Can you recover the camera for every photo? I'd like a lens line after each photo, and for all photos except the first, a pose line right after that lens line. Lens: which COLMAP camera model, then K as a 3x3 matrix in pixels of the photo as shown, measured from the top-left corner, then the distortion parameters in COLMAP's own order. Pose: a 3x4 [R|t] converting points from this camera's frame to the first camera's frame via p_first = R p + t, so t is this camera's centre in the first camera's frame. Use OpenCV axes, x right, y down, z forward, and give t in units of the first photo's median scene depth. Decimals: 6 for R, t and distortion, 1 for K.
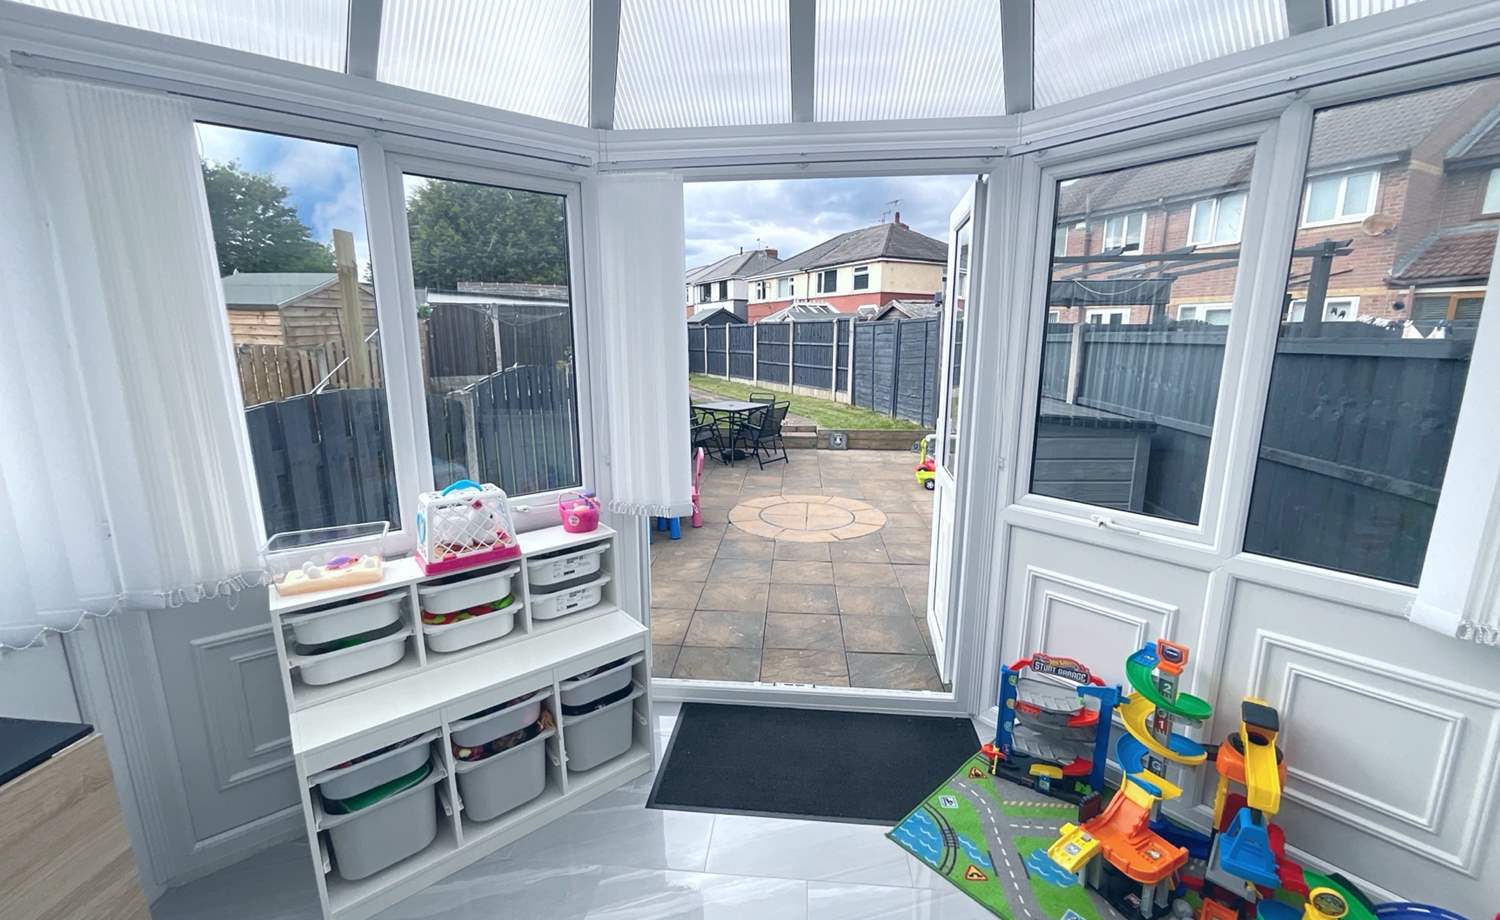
lens RADIAL K [[611.2, 0, 750.0], [0, 611.2, 460.0], [0, 0, 1]] dist [0.000428, 0.001056]
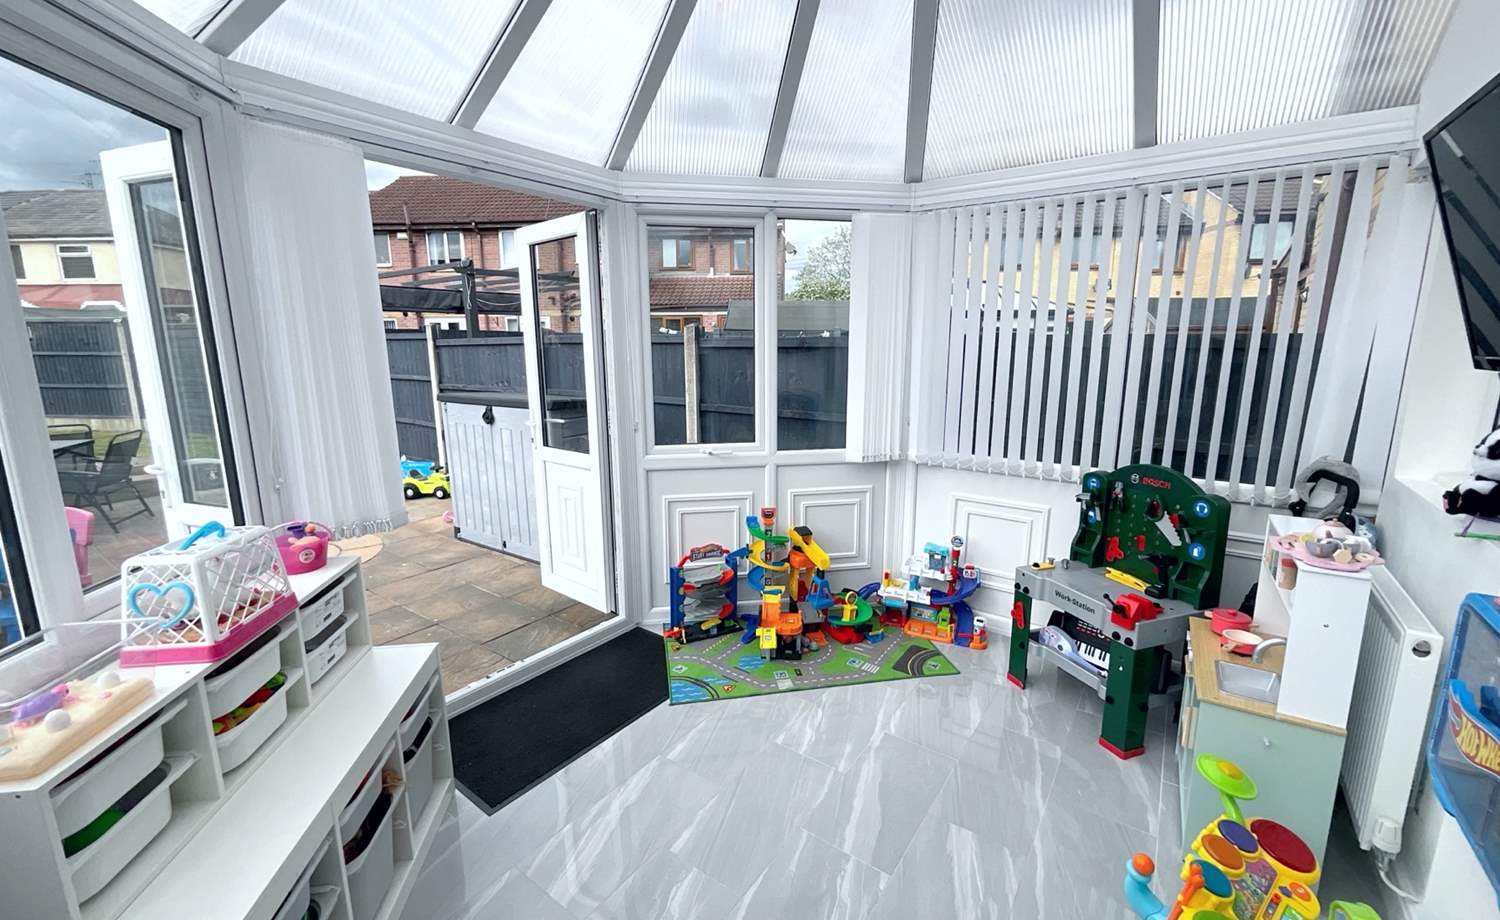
lens RADIAL K [[611.2, 0, 750.0], [0, 611.2, 460.0], [0, 0, 1]] dist [0.000428, 0.001056]
pose [[0.514514, -0.161534, 0.842129, -0.651186], [0.174316, 0.981292, 0.081726, 0.011820], [-0.839577, 0.104748, 0.533047, 0.081452]]
